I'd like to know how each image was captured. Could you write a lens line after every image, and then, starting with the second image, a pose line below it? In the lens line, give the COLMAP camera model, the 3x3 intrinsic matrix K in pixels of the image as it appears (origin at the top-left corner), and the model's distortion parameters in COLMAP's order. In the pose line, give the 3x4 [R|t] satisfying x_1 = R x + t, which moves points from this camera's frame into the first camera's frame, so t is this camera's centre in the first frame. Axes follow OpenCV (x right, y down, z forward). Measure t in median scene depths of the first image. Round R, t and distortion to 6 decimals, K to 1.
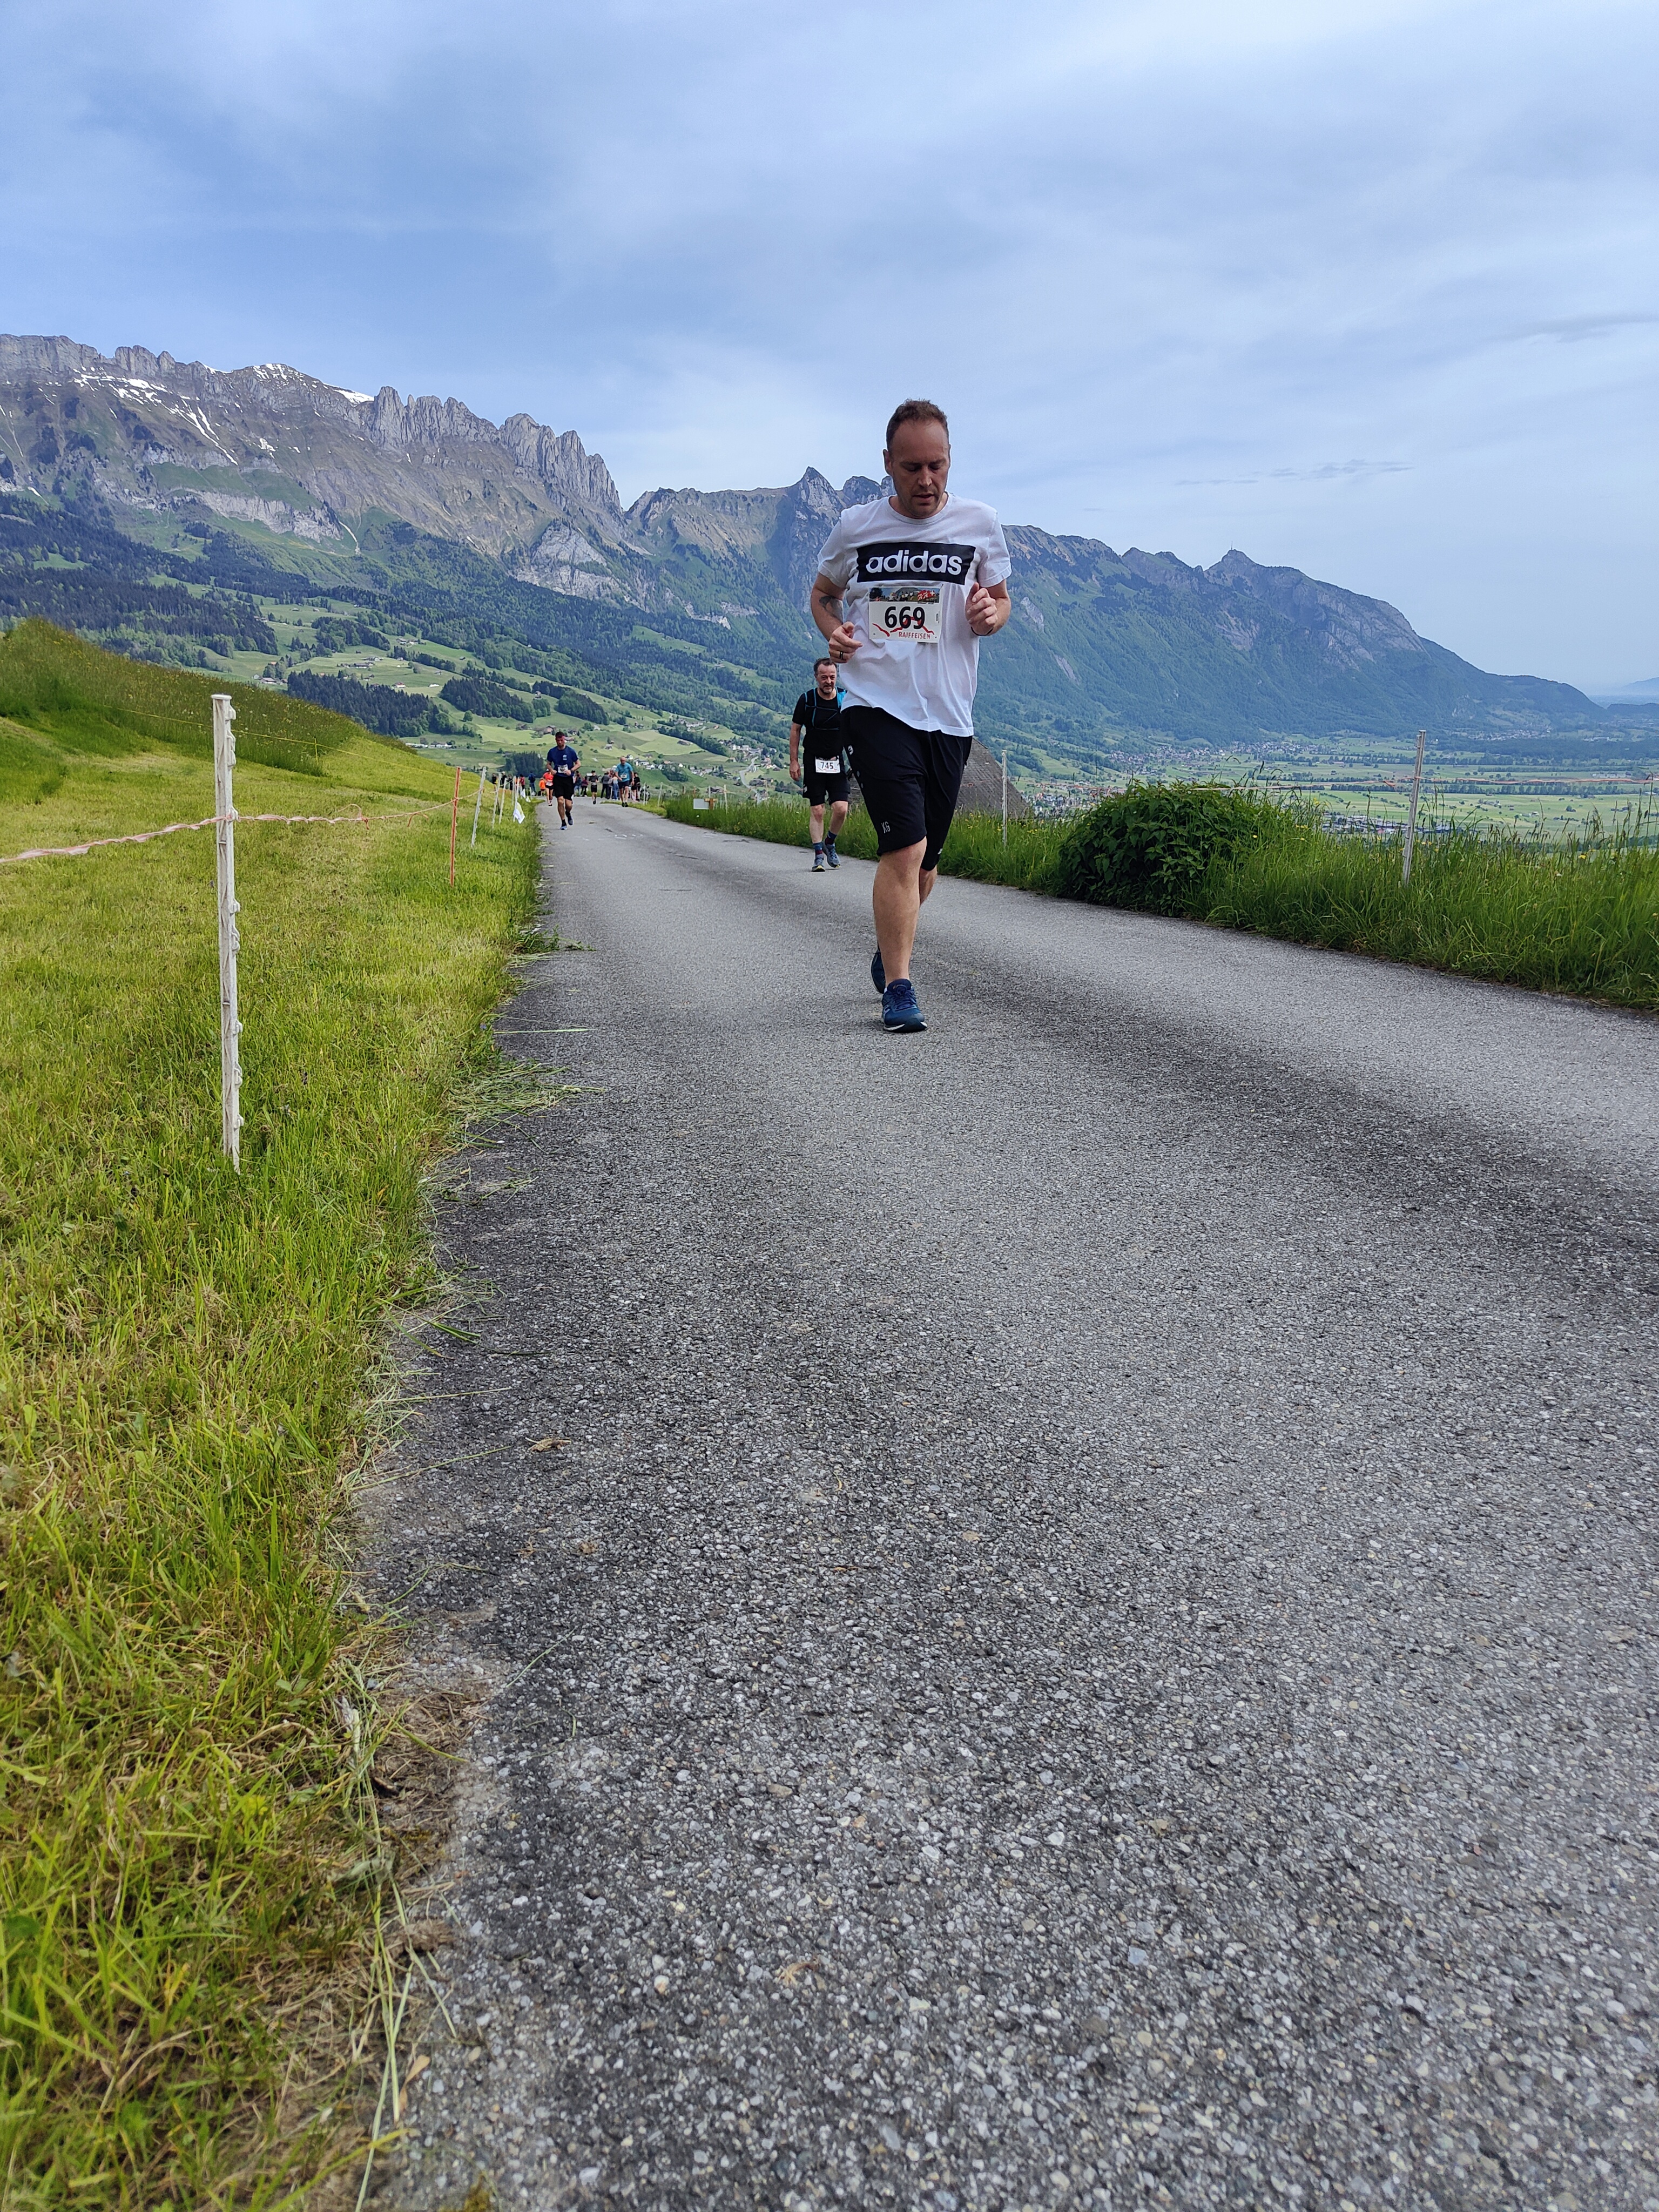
lens RADIAL K [[1526.6, 0, 845.7], [0, 1526.6, 1088.2], [0, 0, 1]] dist [0.006165, -0.000839]
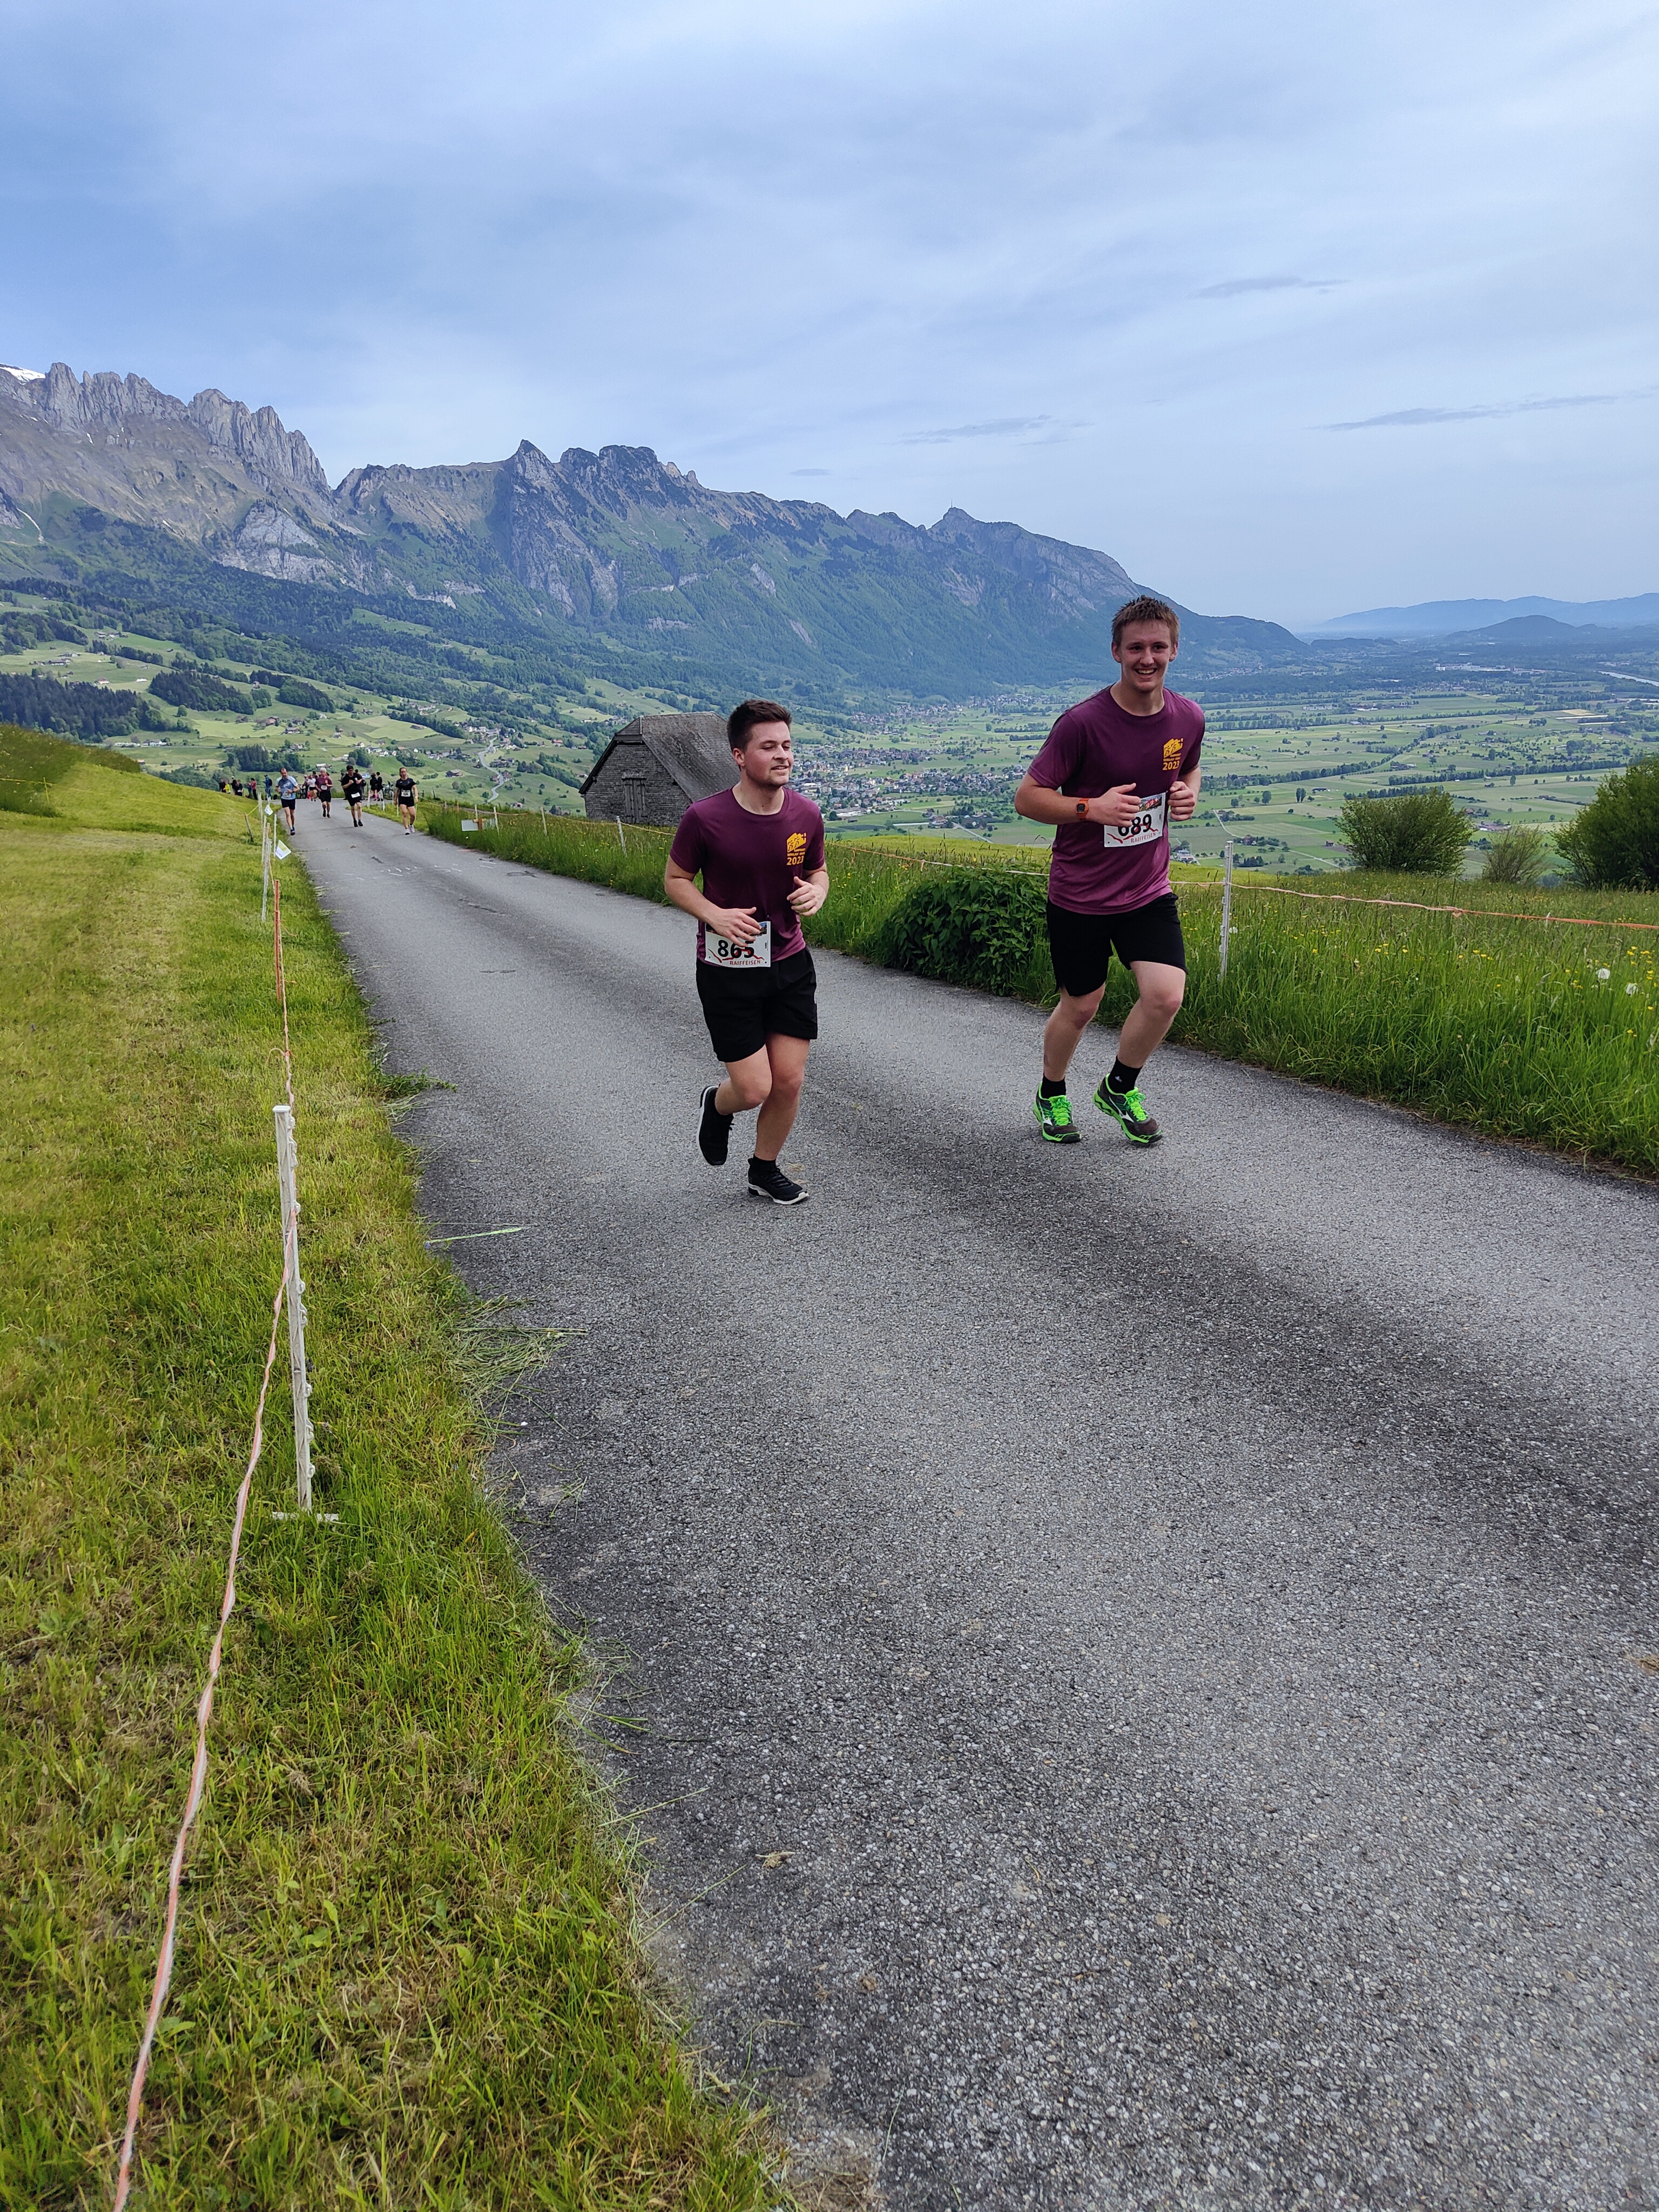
lens RADIAL K [[1534.8, 0, 849.1], [0, 1534.8, 1053.3], [0, 0, 1]] dist [-0.004523, -0.000600]
pose [[0.984797, -0.088094, 0.149713, -0.319470], [0.088313, 0.996079, 0.005199, -0.480407], [-0.149584, 0.008101, 0.988716, -0.242635]]
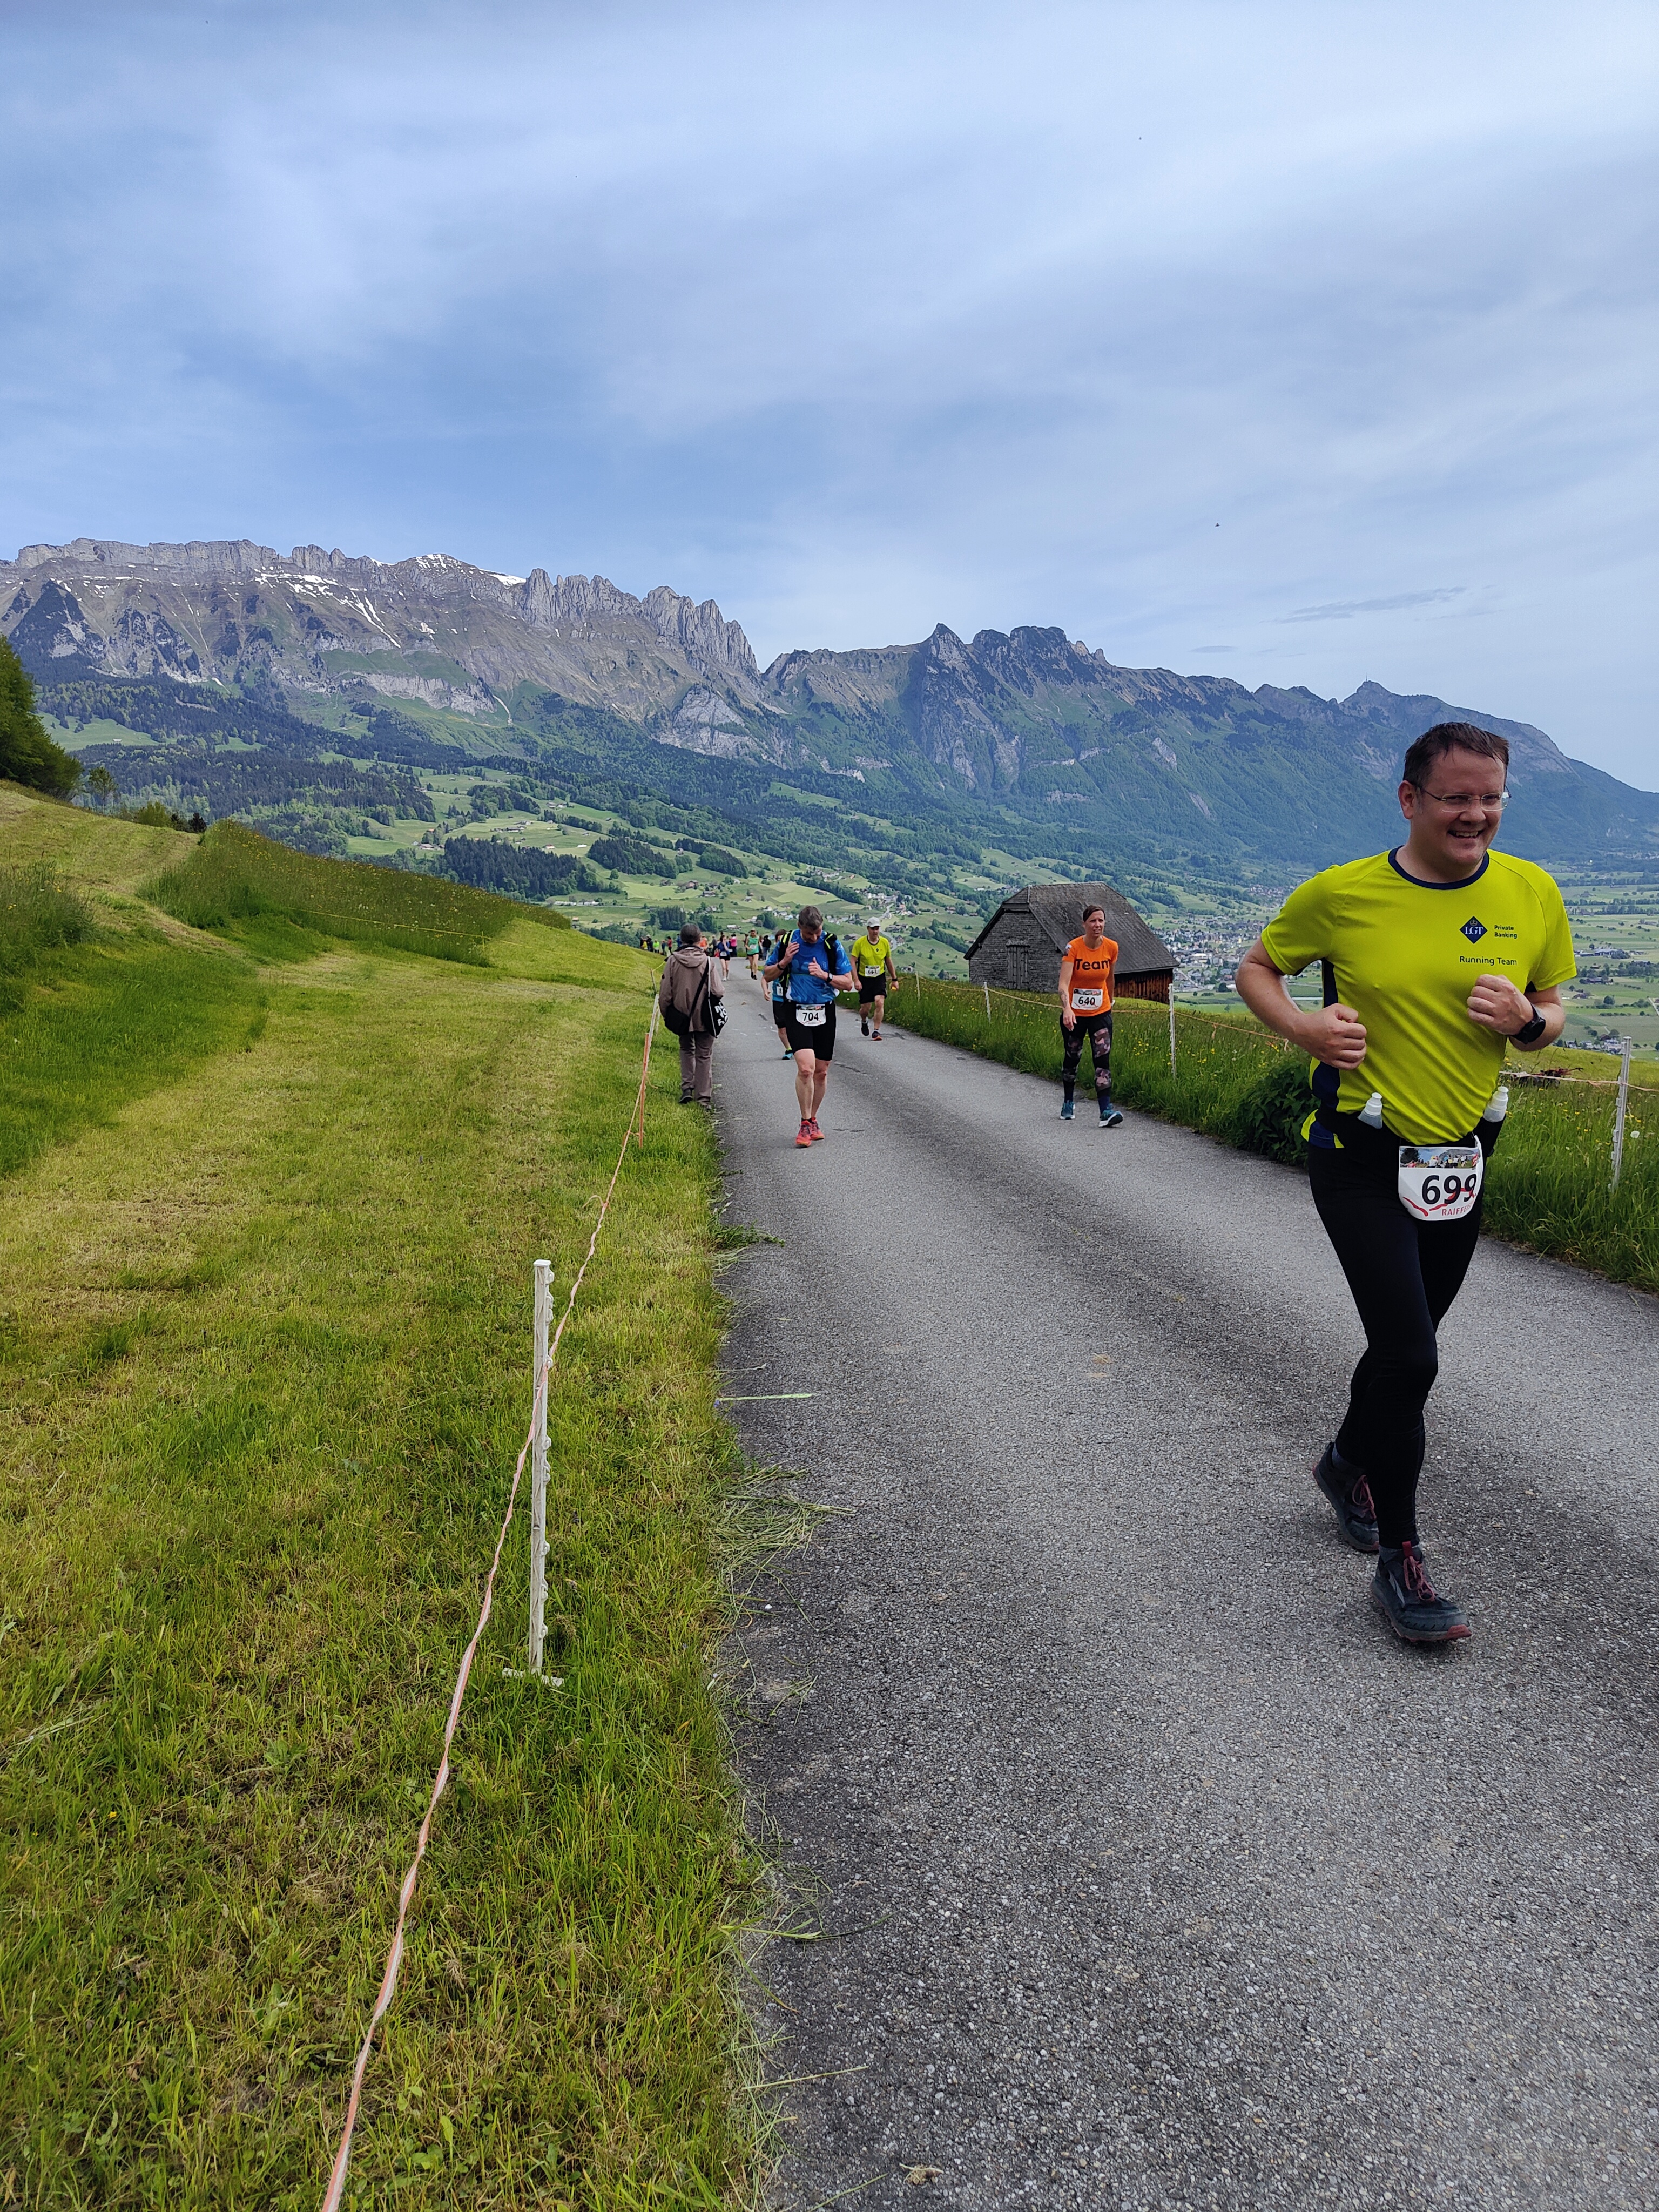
lens RADIAL K [[1529.2, 0, 840.2], [0, 1529.2, 1111.0], [0, 0, 1]] dist [0.001715, -0.002221]
pose [[0.995324, -0.020585, -0.094376, -0.165423], [0.013251, 0.996890, -0.077684, -0.505366], [0.095682, 0.076070, 0.992501, -0.131367]]
